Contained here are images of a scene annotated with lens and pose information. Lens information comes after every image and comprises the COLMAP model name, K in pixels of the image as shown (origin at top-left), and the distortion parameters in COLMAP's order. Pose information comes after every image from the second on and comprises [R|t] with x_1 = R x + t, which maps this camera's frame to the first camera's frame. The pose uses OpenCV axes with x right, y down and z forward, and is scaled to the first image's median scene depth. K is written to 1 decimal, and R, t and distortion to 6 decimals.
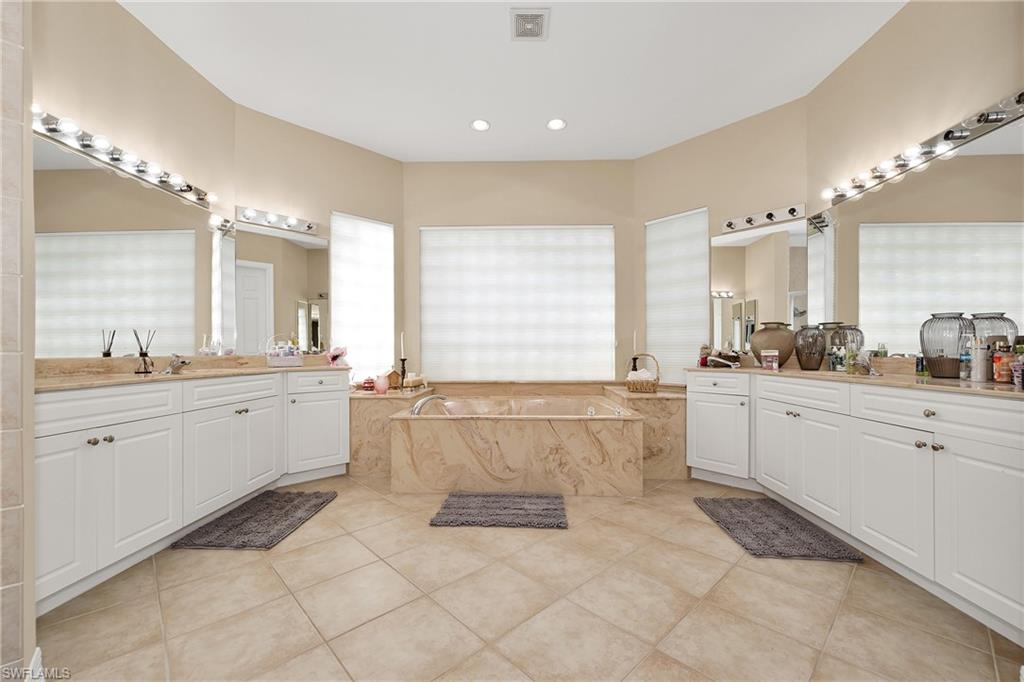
lens RADIAL K [[403.6, 0, 512.0], [0, 403.6, 341.0], [0, 0, 1]] dist [0.000157, 0.000099]
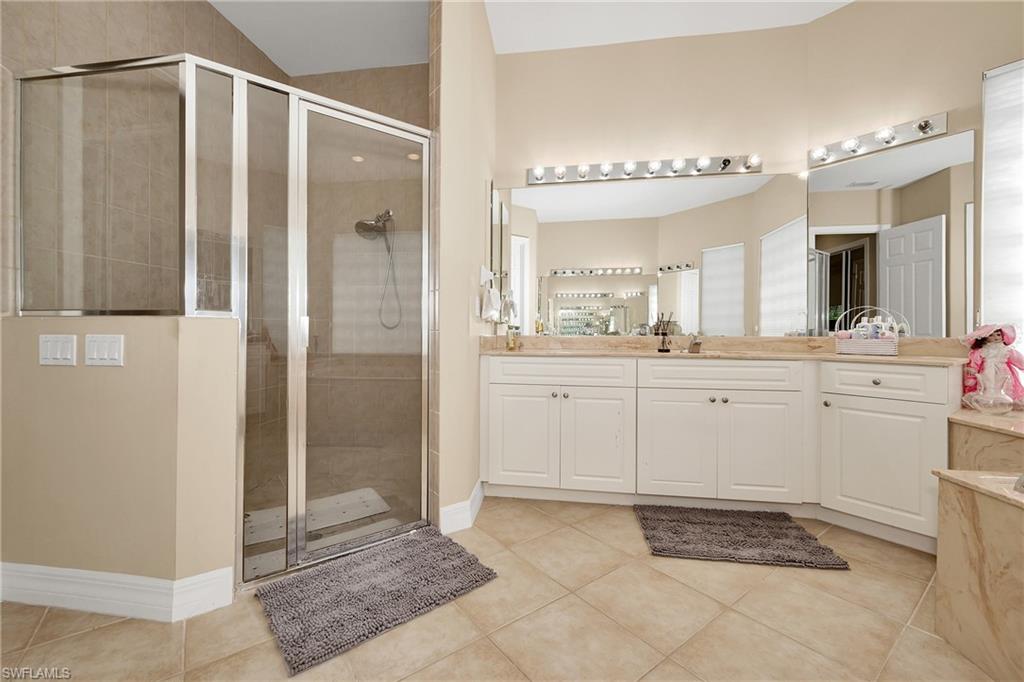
lens RADIAL K [[422.1, 0, 512.0], [0, 422.1, 341.0], [0, 0, 1]] dist [0.000124, -0.000132]
pose [[-0.122535, 0.015522, -0.992343, 0.259650], [0.021497, 0.999685, 0.012982, 0.024668], [0.992231, -0.019742, -0.122830, 0.628350]]
